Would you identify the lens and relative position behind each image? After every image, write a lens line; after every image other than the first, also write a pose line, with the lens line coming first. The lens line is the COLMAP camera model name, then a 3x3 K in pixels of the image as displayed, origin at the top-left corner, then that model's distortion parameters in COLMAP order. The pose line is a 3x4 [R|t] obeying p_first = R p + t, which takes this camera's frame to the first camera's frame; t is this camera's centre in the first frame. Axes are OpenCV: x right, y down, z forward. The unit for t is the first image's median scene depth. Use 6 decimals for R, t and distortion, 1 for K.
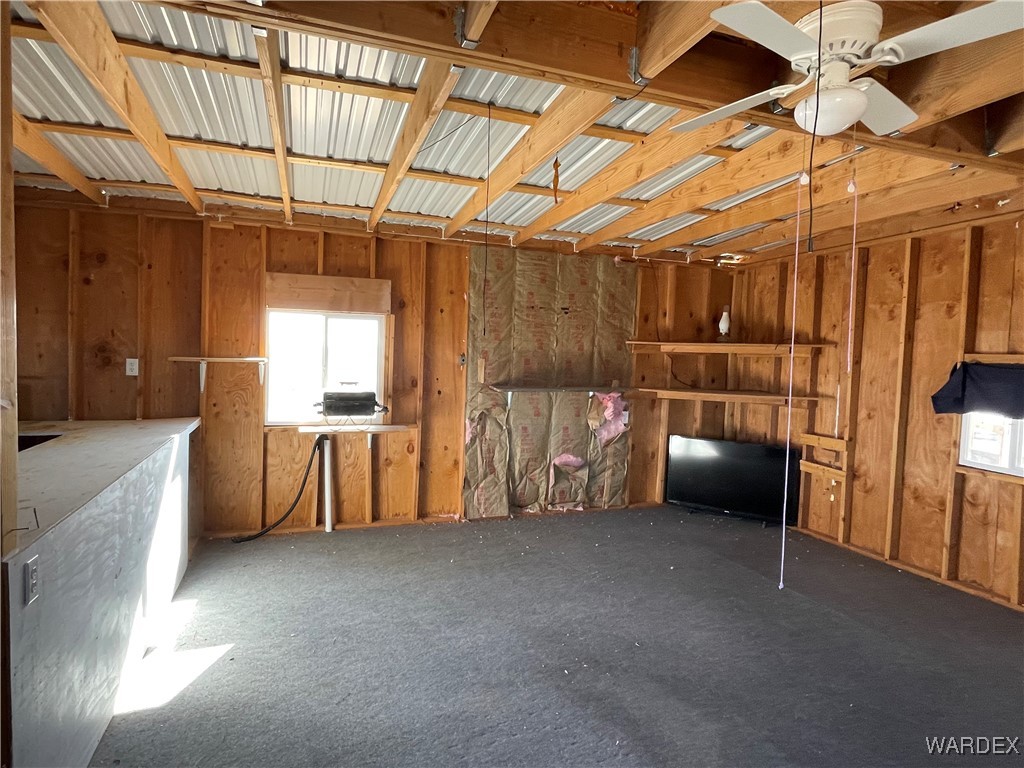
lens RADIAL K [[577.8, 0, 511.9], [0, 577.8, 380.5], [0, 0, 1]] dist [-0.001417, -0.002008]
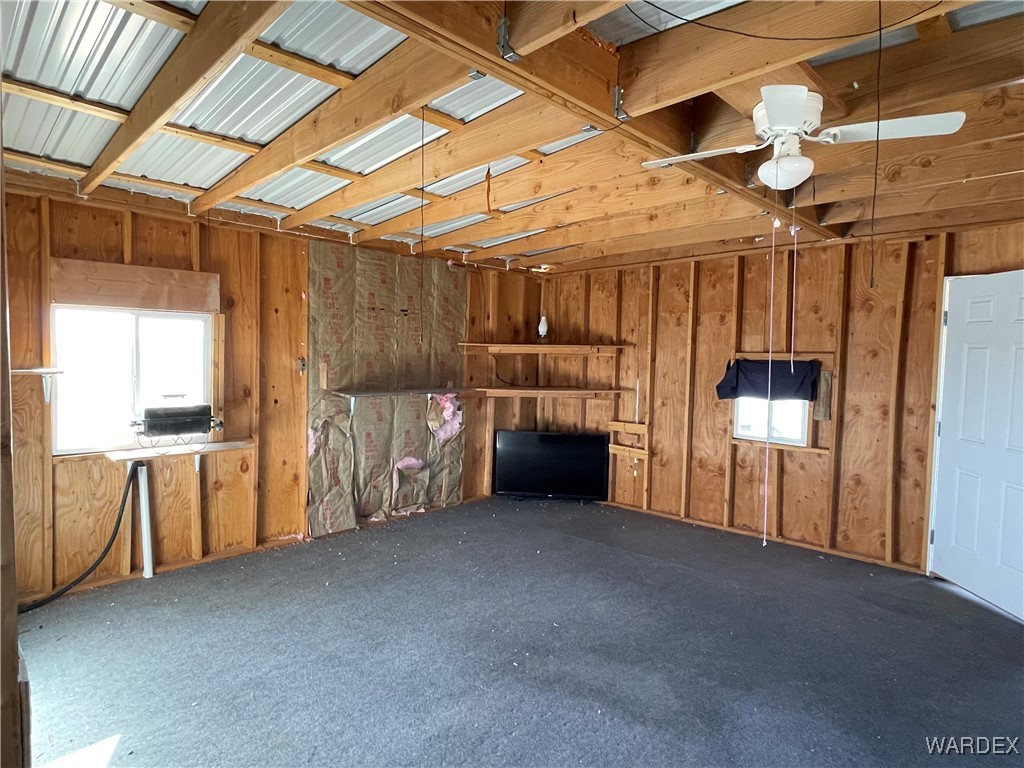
lens RADIAL K [[577.8, 0, 511.9], [0, 577.8, 380.5], [0, 0, 1]] dist [-0.001417, -0.002008]
pose [[0.899075, -0.032954, 0.436553, -0.198685], [0.031379, 0.999449, 0.010822, -0.010811], [-0.436669, 0.003969, 0.899613, 0.035082]]
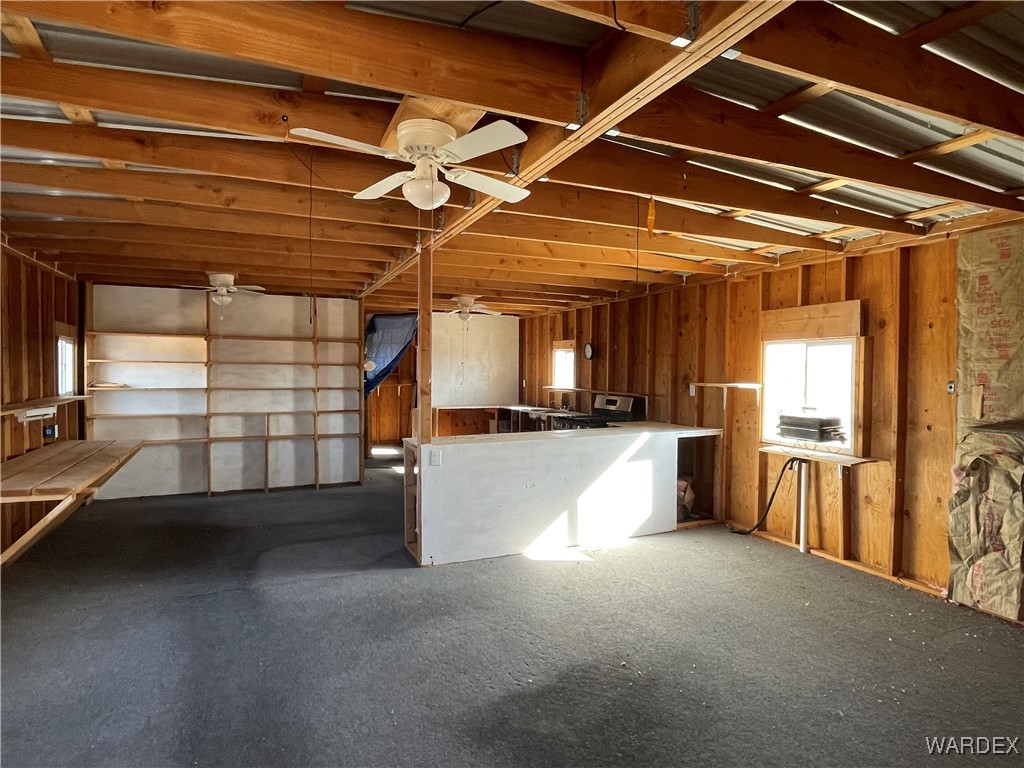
lens RADIAL K [[577.8, 0, 511.9], [0, 577.8, 380.5], [0, 0, 1]] dist [-0.001417, -0.002008]
pose [[0.069459, -0.009453, -0.997540, 0.670950], [-0.055209, 0.998386, -0.013305, -0.001984], [0.996056, 0.055998, 0.068825, 0.391989]]
